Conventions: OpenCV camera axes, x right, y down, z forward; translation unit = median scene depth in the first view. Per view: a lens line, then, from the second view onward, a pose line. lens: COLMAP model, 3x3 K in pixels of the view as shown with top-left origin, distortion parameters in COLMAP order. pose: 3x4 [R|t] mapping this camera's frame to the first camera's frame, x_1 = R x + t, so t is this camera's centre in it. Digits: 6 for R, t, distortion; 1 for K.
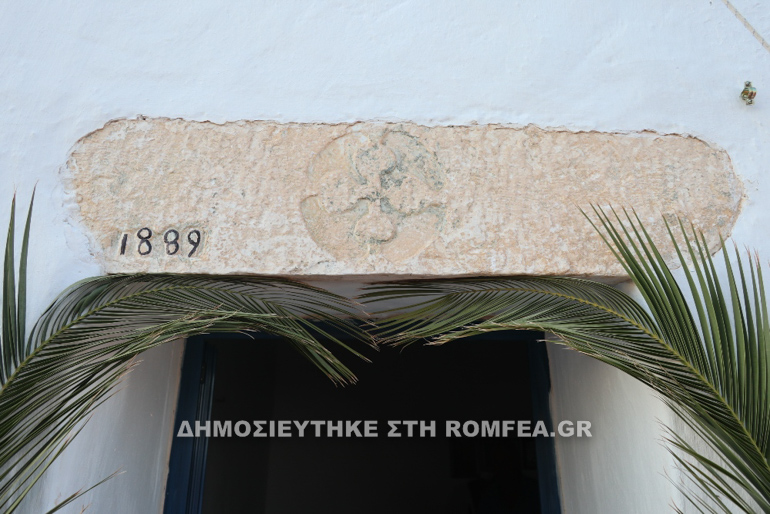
lens RADIAL K [[537.3, 0, 385.0], [0, 537.3, 257.4], [0, 0, 1]] dist [-0.009093, -0.004176]
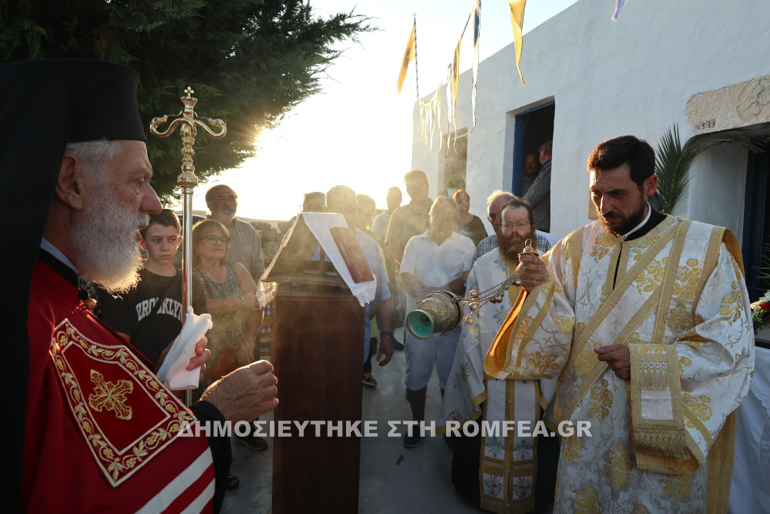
lens RADIAL K [[537.3, 0, 385.5], [0, 537.3, 259.1], [0, 0, 1]] dist [-0.009093, -0.004176]
pose [[0.289663, 0.058534, -0.955337, 2.867503], [0.269107, 0.952884, 0.139978, -0.287555], [0.918519, -0.297635, 0.260263, -2.658417]]
